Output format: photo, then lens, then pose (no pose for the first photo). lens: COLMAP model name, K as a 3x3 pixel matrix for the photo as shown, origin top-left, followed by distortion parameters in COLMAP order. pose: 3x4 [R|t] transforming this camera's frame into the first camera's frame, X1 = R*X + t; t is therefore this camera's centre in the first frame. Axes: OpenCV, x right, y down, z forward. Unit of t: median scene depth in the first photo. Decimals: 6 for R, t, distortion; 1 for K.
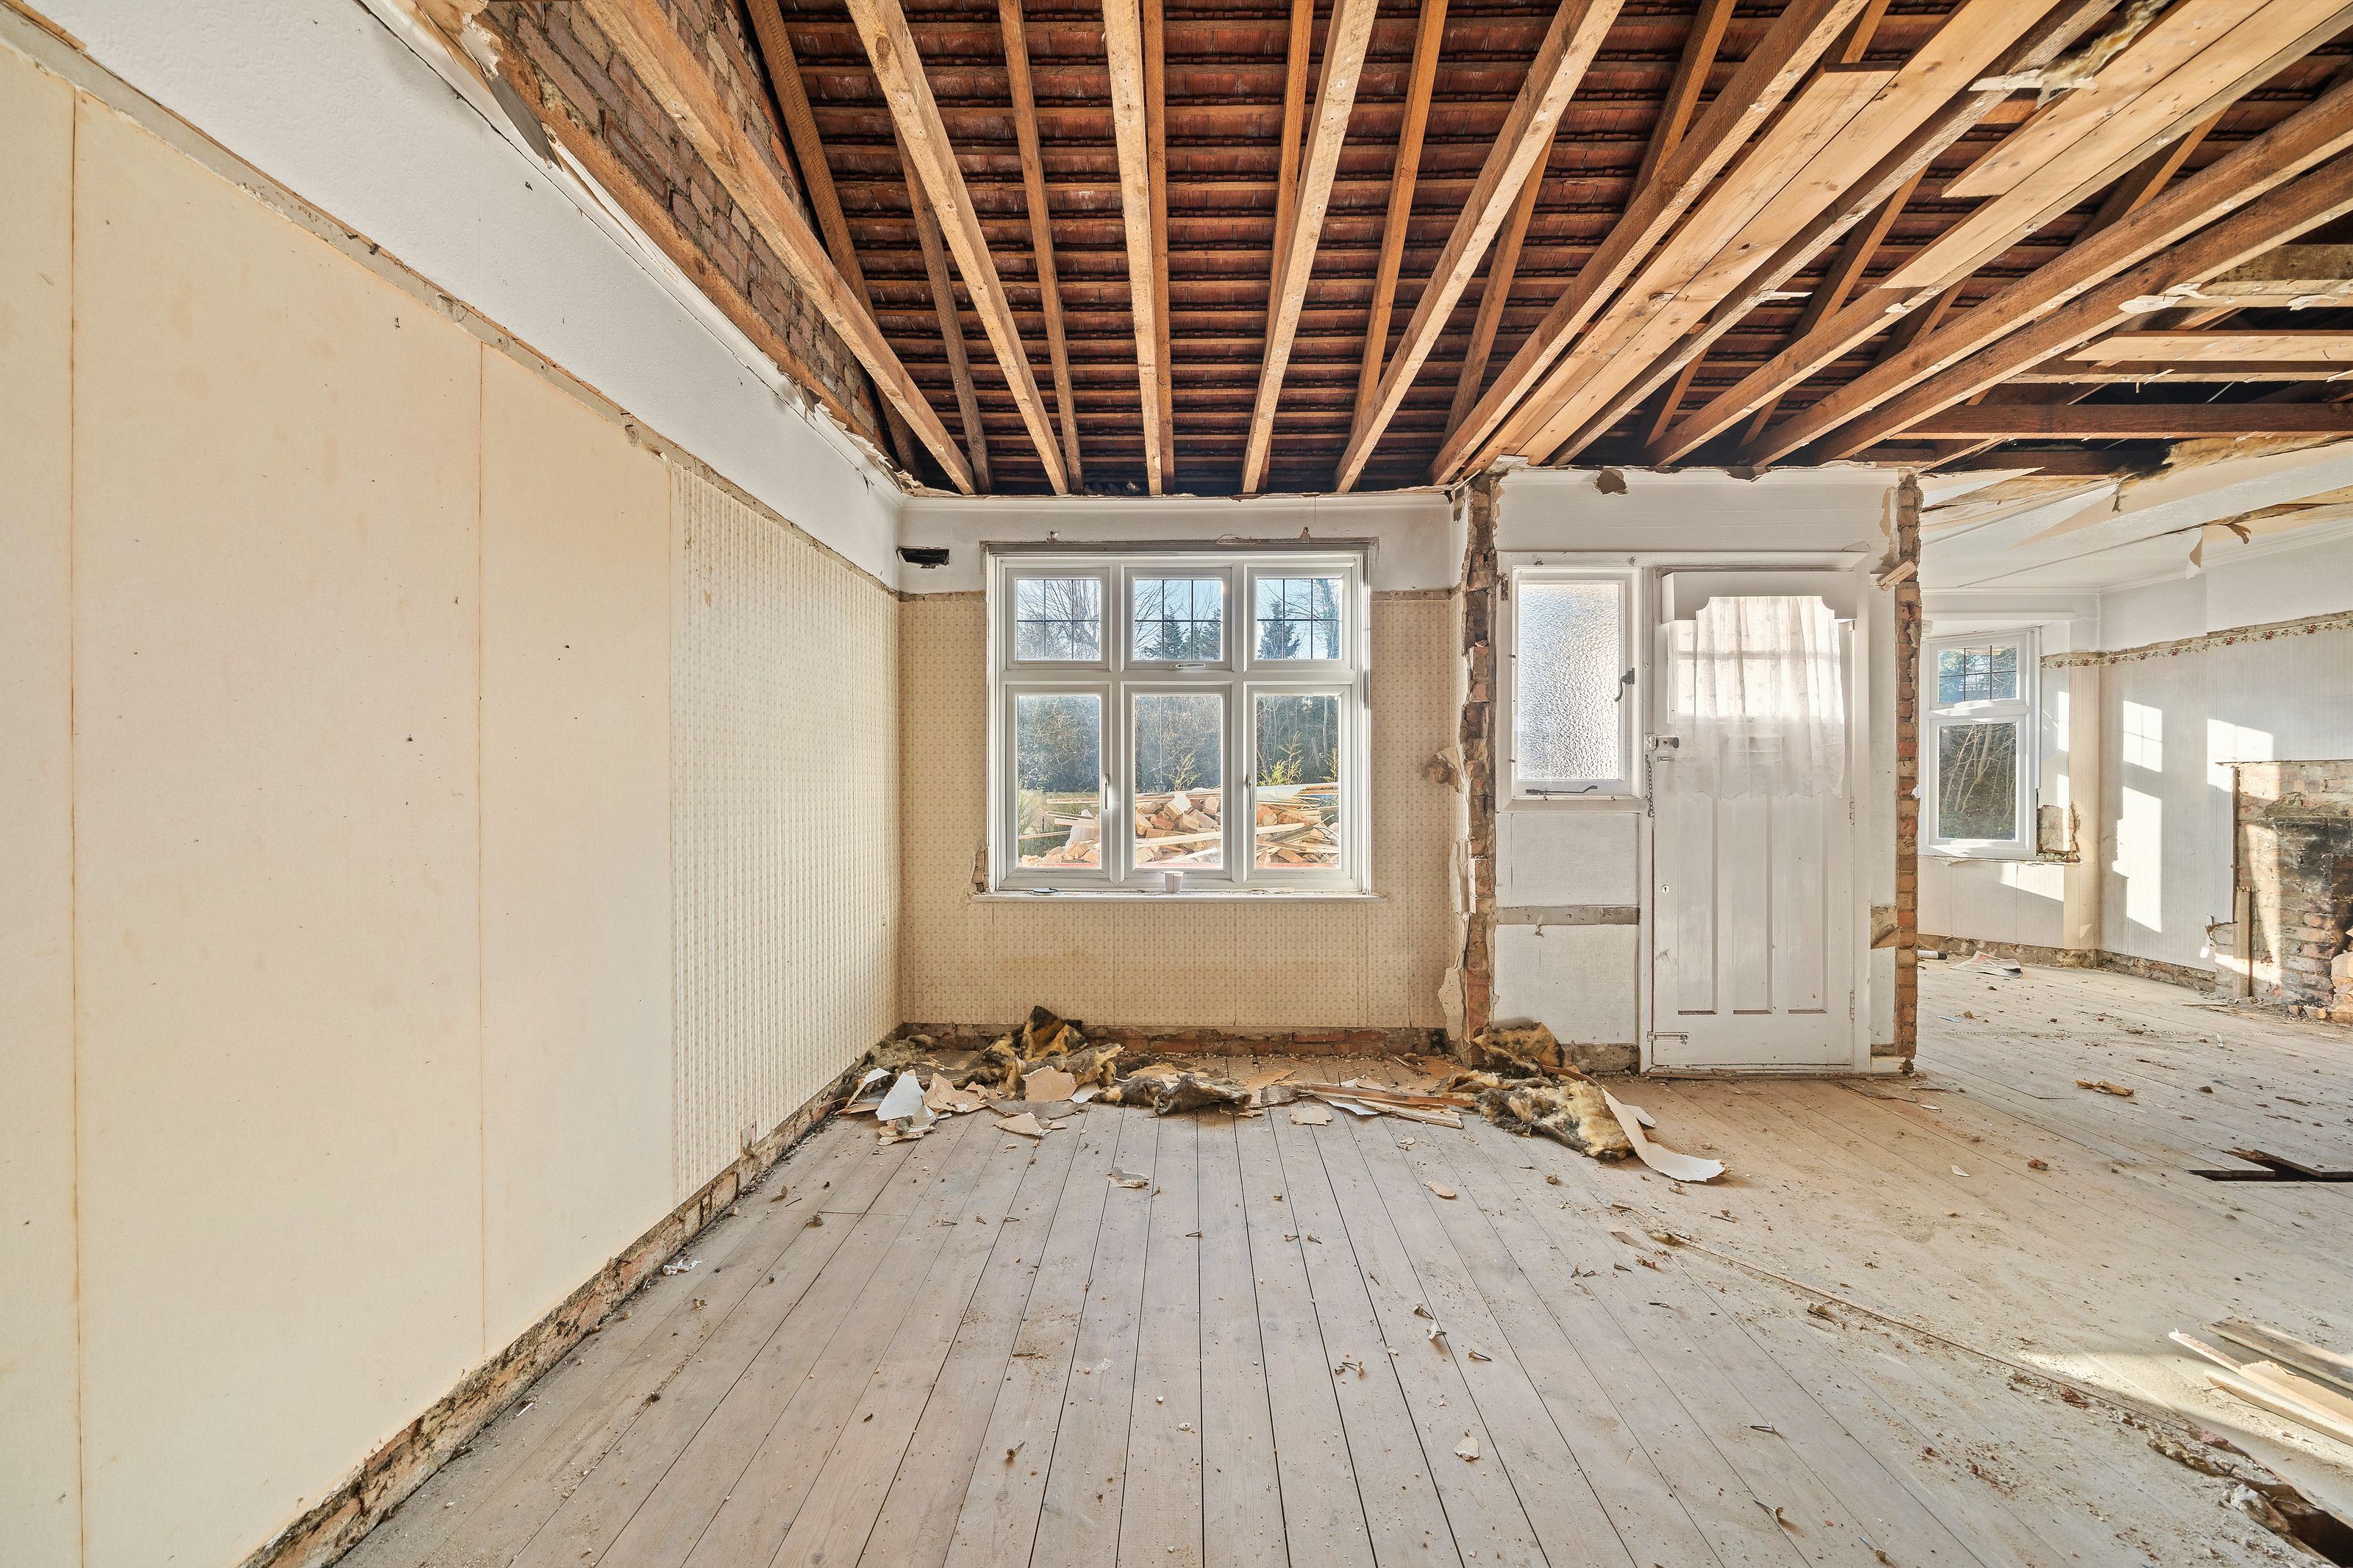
lens RADIAL K [[862.7, 0, 1159.7], [0, 862.7, 777.0], [0, 0, 1]] dist [-0.004413, -0.000075]
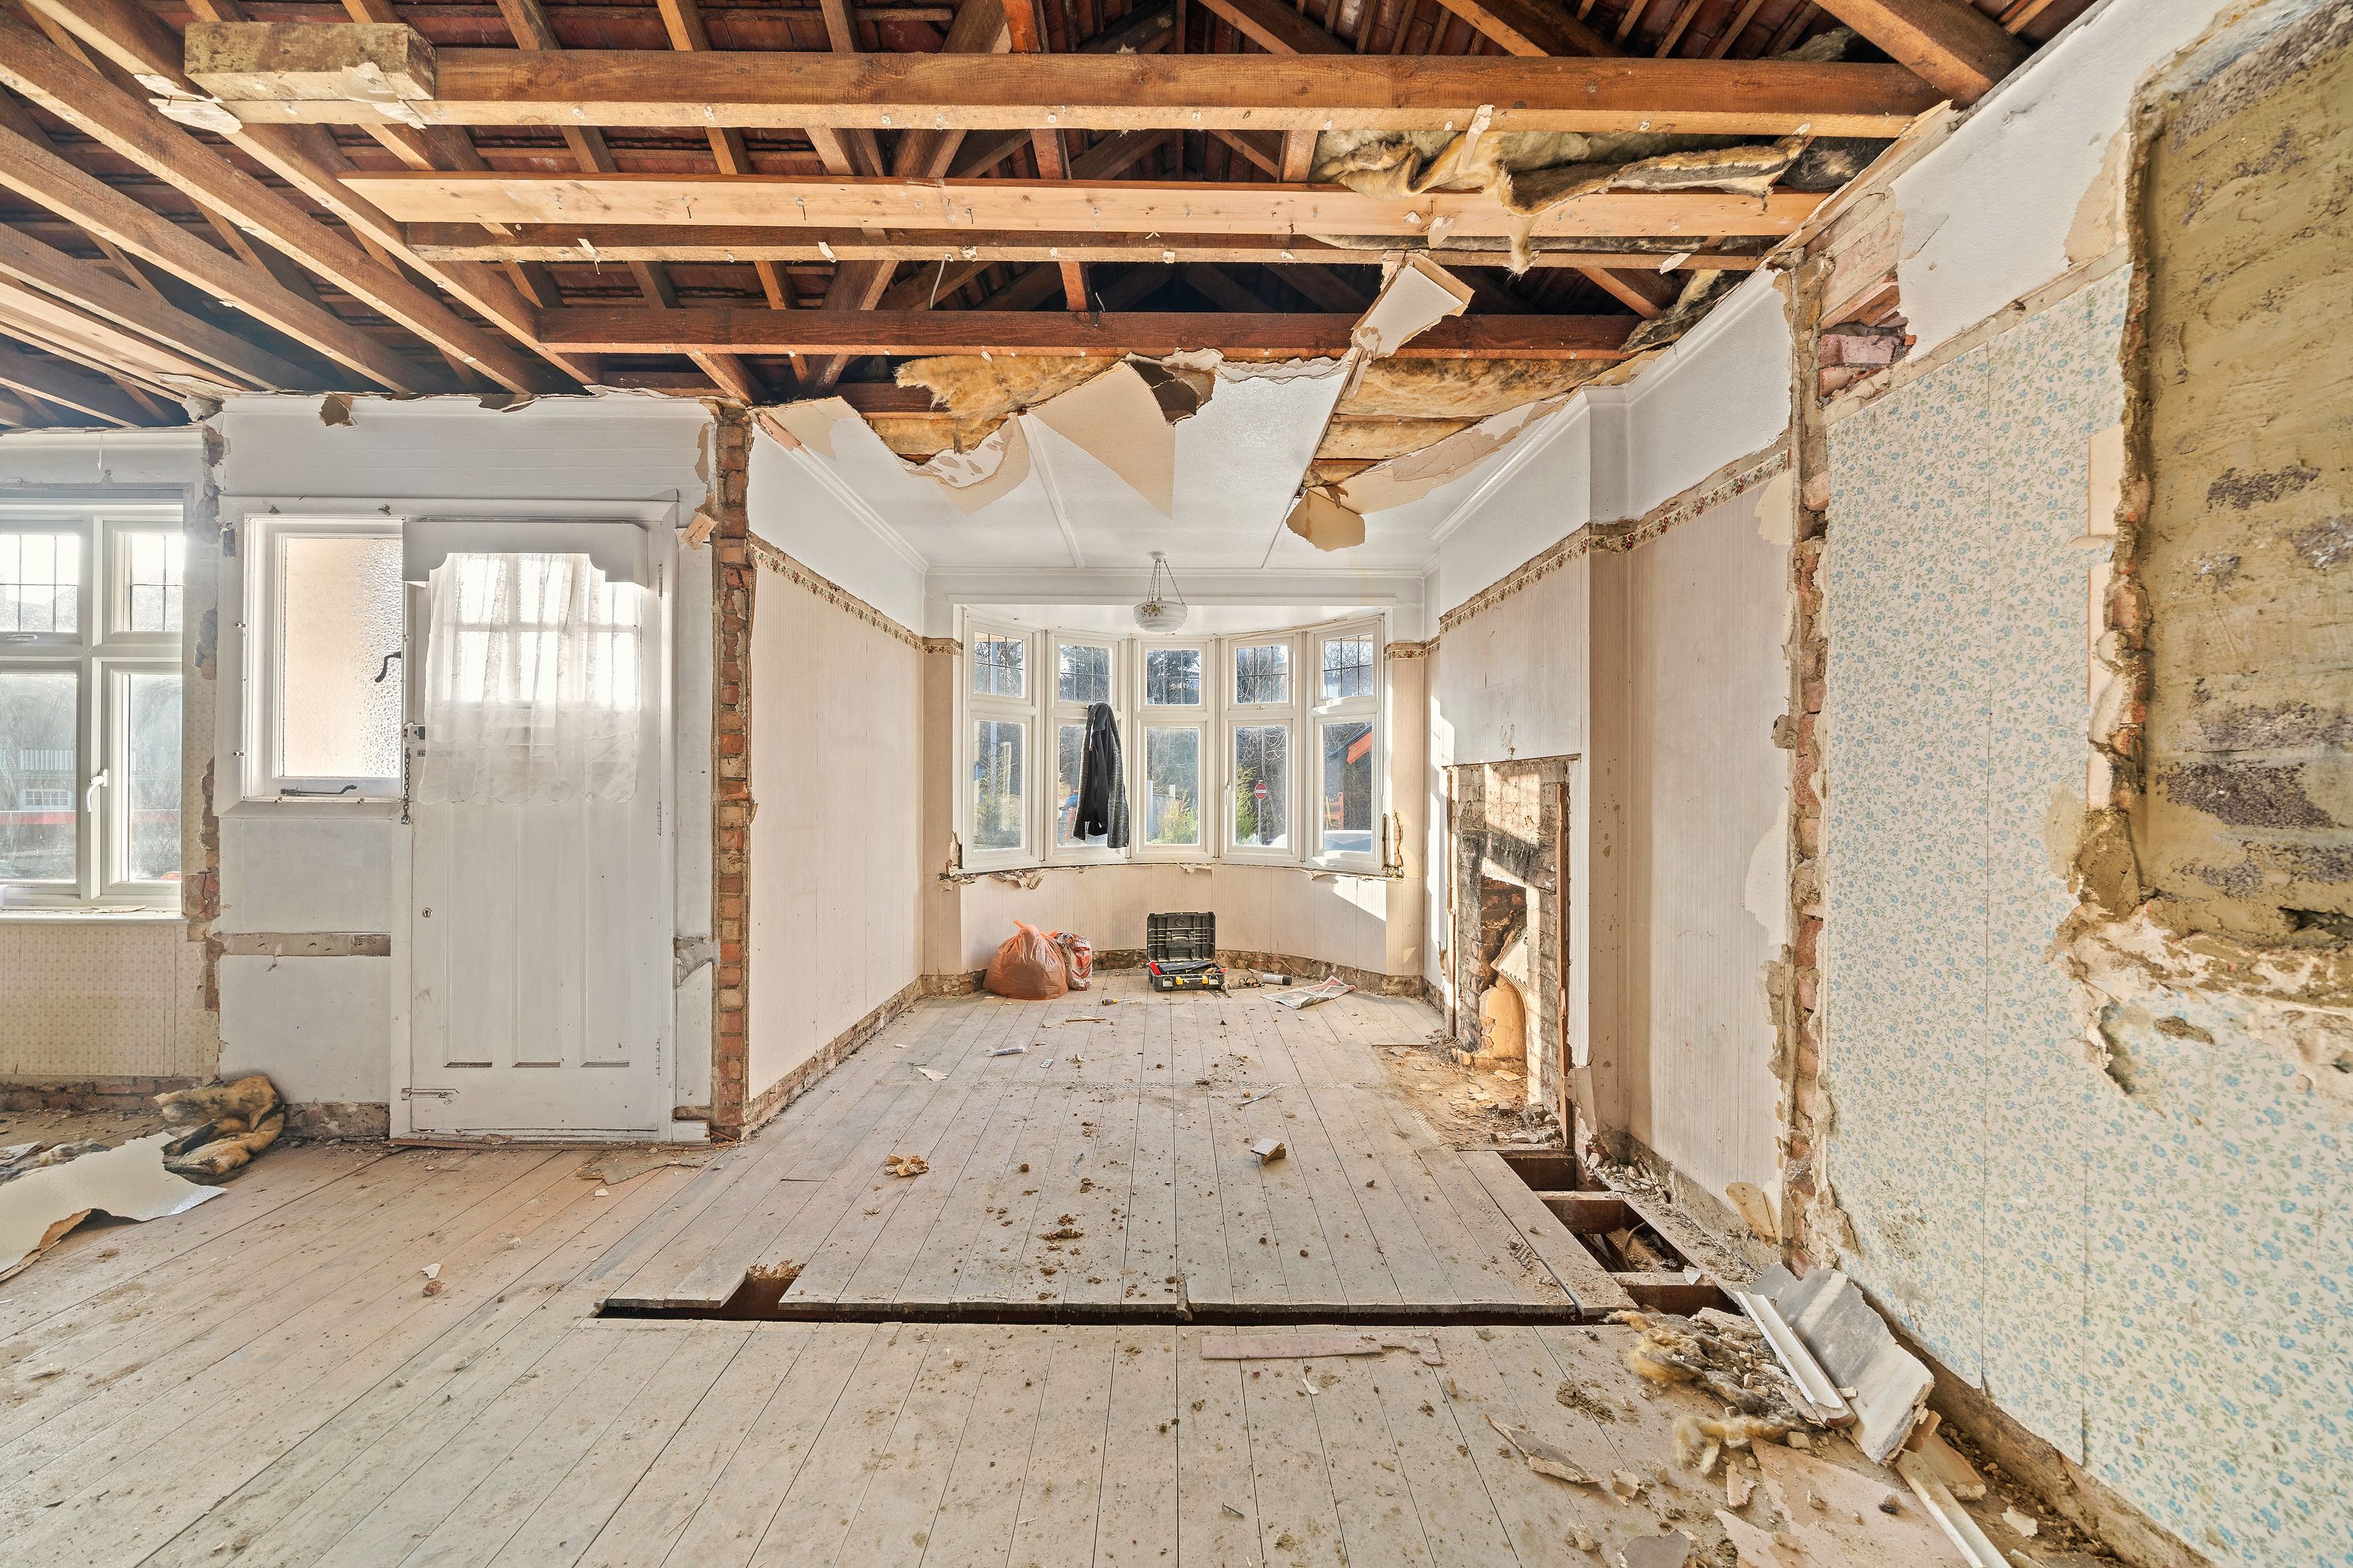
lens RADIAL K [[862.7, 0, 1159.7], [0, 862.7, 777.0], [0, 0, 1]] dist [-0.004413, -0.000075]
pose [[0.999742, 0.008496, 0.021071, 1.261616], [-0.008472, 0.999963, -0.001201, -0.003617], [-0.021080, 0.001022, 0.999777, 0.173538]]
